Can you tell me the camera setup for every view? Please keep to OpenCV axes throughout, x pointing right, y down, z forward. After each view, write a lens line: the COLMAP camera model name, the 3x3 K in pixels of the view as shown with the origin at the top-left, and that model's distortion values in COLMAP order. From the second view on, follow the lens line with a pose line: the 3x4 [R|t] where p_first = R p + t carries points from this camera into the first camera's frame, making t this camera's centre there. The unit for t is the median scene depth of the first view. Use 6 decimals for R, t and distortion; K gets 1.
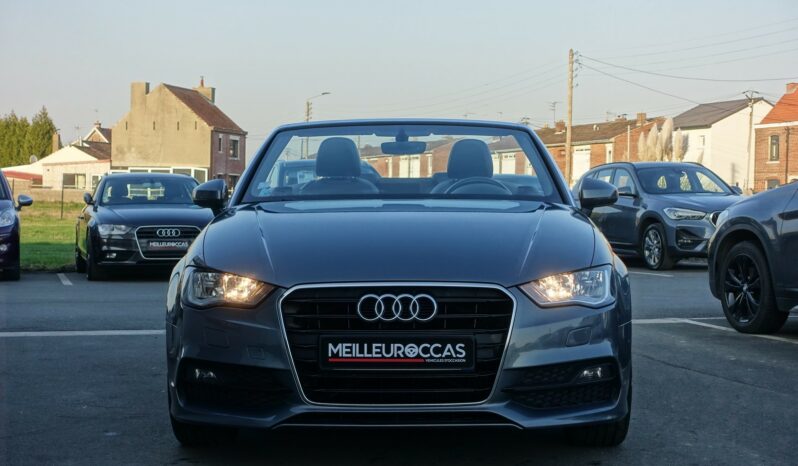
lens RADIAL K [[1344.9, 0, 397.4], [0, 1344.9, 231.0], [0, 0, 1]] dist [0.032250, 0.000000]
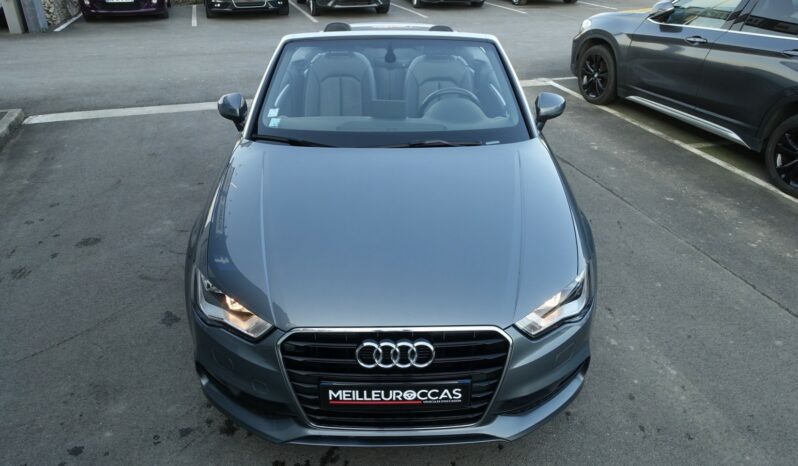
lens RADIAL K [[546.5, 0, 393.9], [0, 546.5, 237.5], [0, 0, 1]] dist [-0.000337, -0.003529]
pose [[0.999614, -0.013810, 0.024103, -0.010033], [0.000416, 0.875009, 0.484106, -0.219820], [-0.027776, -0.483909, 0.874677, 0.691342]]
